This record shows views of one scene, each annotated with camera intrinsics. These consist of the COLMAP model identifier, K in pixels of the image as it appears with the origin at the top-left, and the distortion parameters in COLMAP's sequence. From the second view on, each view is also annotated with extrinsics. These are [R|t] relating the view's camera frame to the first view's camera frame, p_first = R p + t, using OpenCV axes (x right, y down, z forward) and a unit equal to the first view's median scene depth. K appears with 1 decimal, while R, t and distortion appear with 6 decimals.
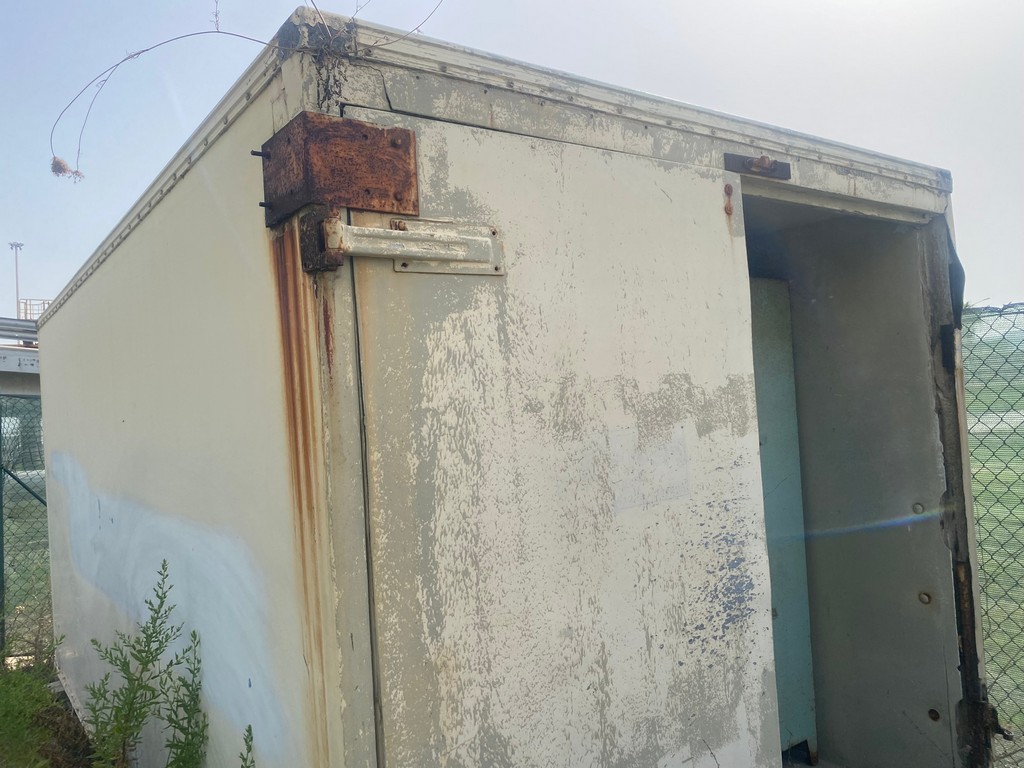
lens RADIAL K [[785.4, 0, 499.3], [0, 785.4, 380.7], [0, 0, 1]] dist [0.029270, -0.039577]
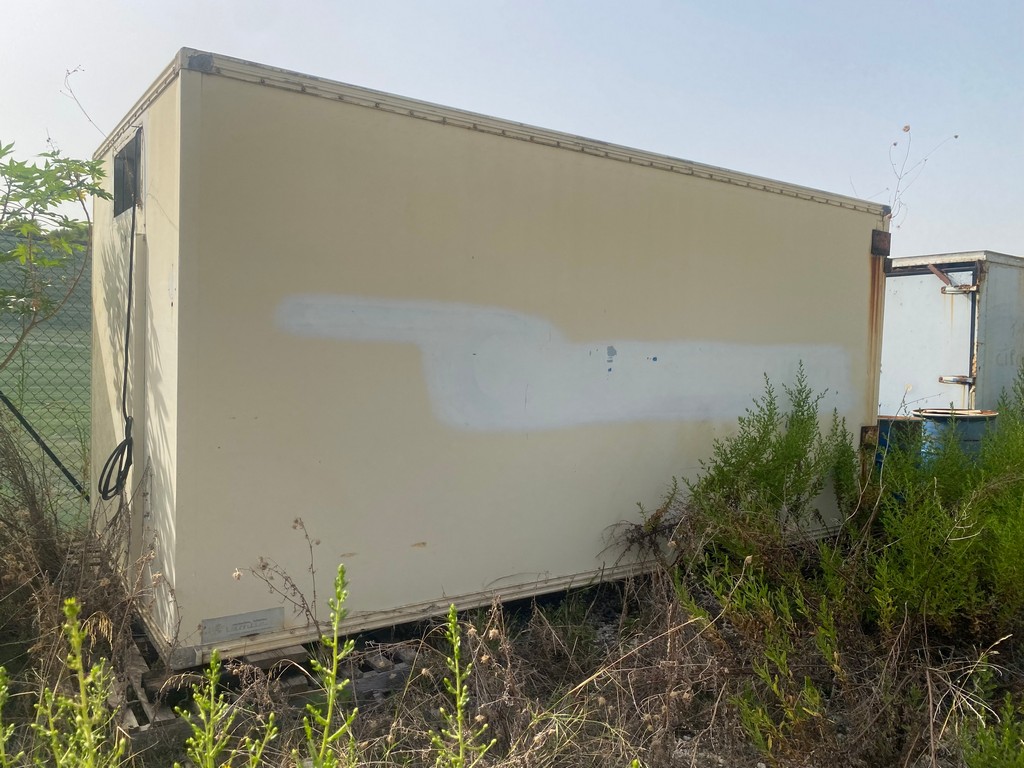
lens RADIAL K [[785.4, 0, 506.7], [0, 785.4, 380.4], [0, 0, 1]] dist [0.029270, -0.039577]
pose [[0.005611, 0.012349, 0.999908, -3.425312], [-0.052100, 0.998569, -0.012040, 0.452454], [-0.998626, -0.052028, 0.006247, 2.307826]]
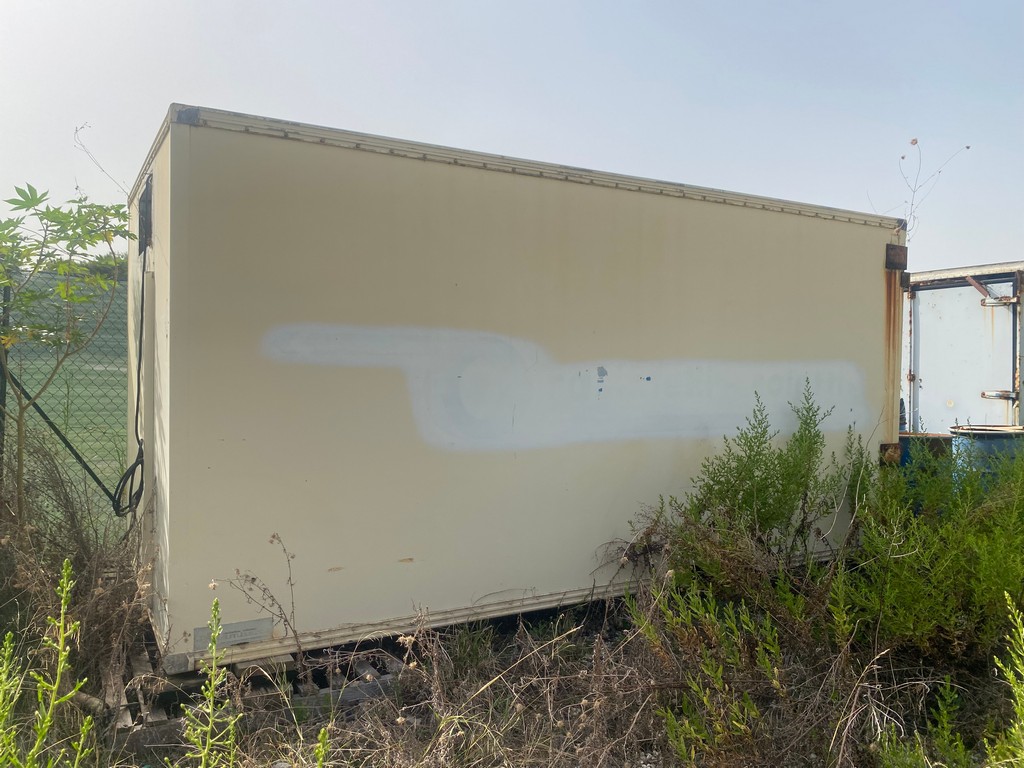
lens RADIAL K [[785.4, 0, 502.4], [0, 785.4, 380.0], [0, 0, 1]] dist [0.029270, -0.039577]
pose [[0.099247, 0.037619, 0.994351, -3.493727], [-0.040989, 0.998592, -0.033688, 0.438676], [-0.994218, -0.037414, 0.100649, 2.069391]]
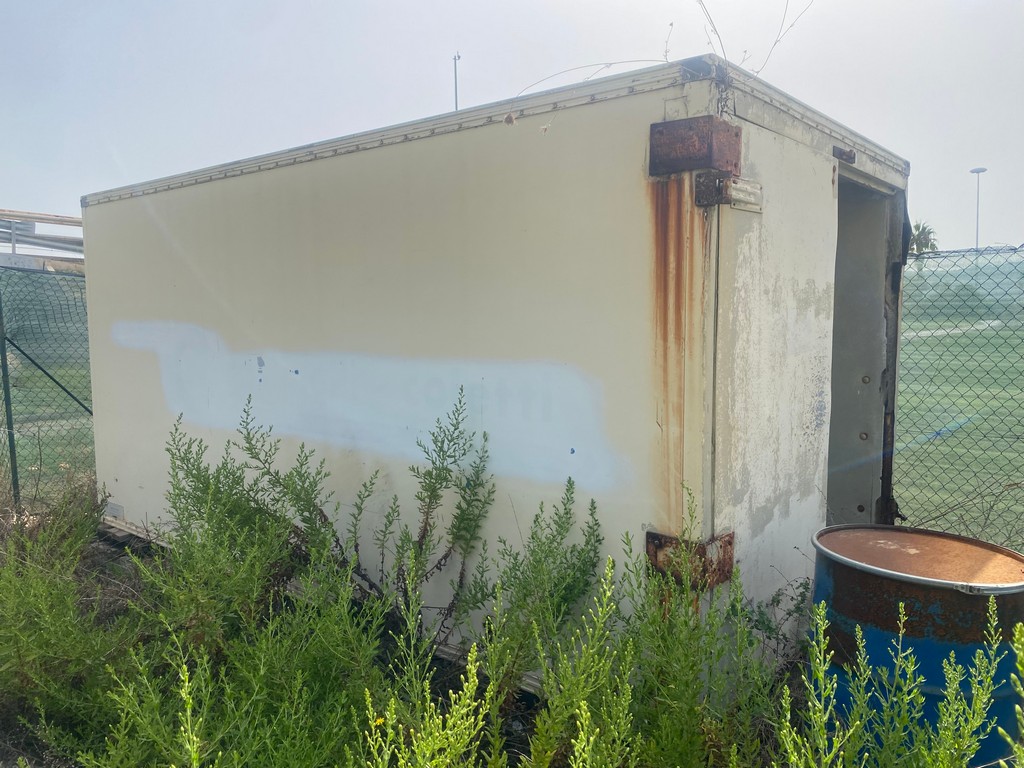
lens RADIAL K [[785.4, 0, 515.4], [0, 785.4, 379.2], [0, 0, 1]] dist [0.029270, -0.039577]
pose [[0.966119, 0.035151, 0.255691, -0.884237], [-0.061616, 0.993450, 0.096237, 0.087753], [-0.250634, -0.108731, 0.961957, -0.538477]]
